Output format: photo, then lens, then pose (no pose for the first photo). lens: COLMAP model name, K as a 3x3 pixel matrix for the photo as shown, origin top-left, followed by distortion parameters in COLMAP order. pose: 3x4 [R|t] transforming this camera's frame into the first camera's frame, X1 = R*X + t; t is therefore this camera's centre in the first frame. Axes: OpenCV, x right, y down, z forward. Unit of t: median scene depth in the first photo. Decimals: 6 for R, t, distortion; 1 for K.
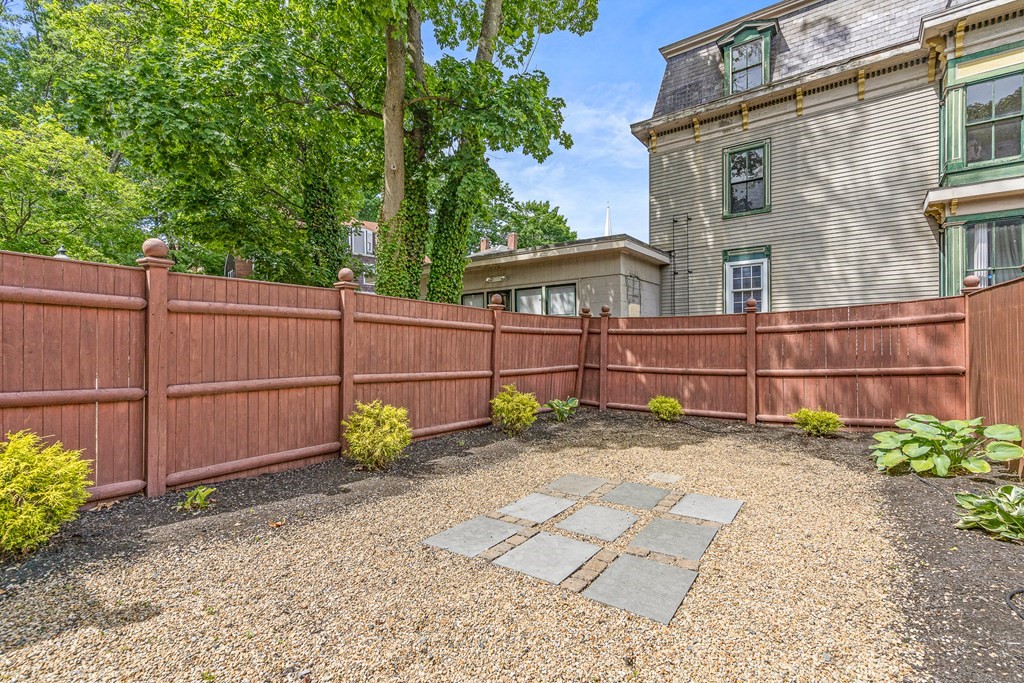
lens RADIAL K [[467.0, 0, 514.9], [0, 467.0, 340.2], [0, 0, 1]] dist [-0.001789, 0.001929]
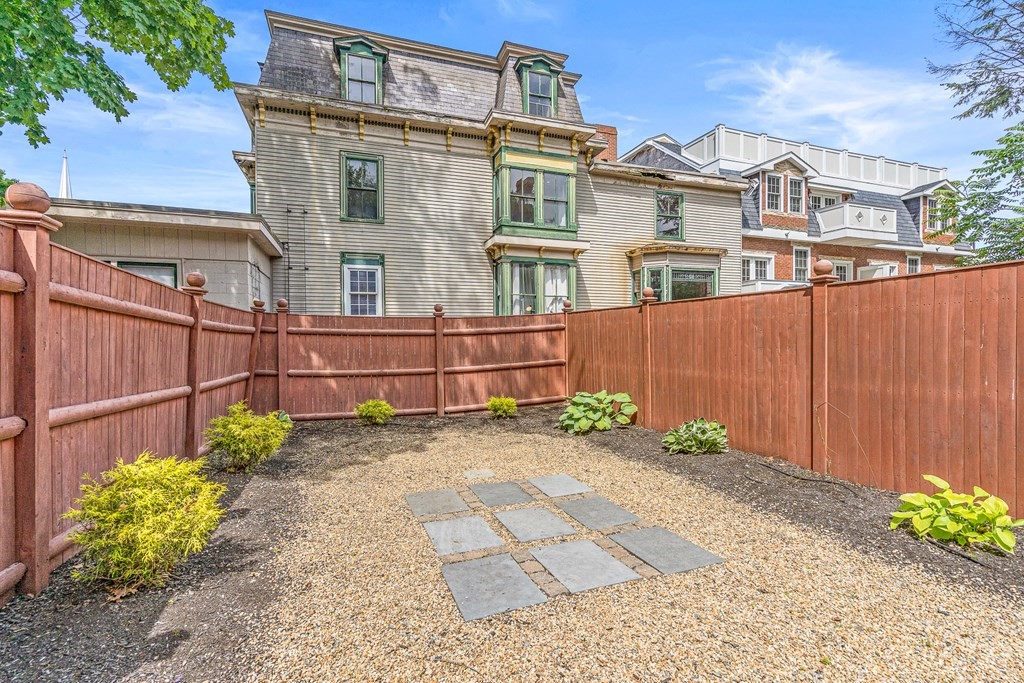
lens RADIAL K [[467.0, 0, 514.9], [0, 467.0, 344.0], [0, 0, 1]] dist [-0.001789, 0.001929]
pose [[0.558925, -0.001565, 0.829217, -0.268250], [-0.004017, 0.999981, 0.004595, 0.000238], [-0.829208, -0.005900, 0.558909, 0.190739]]
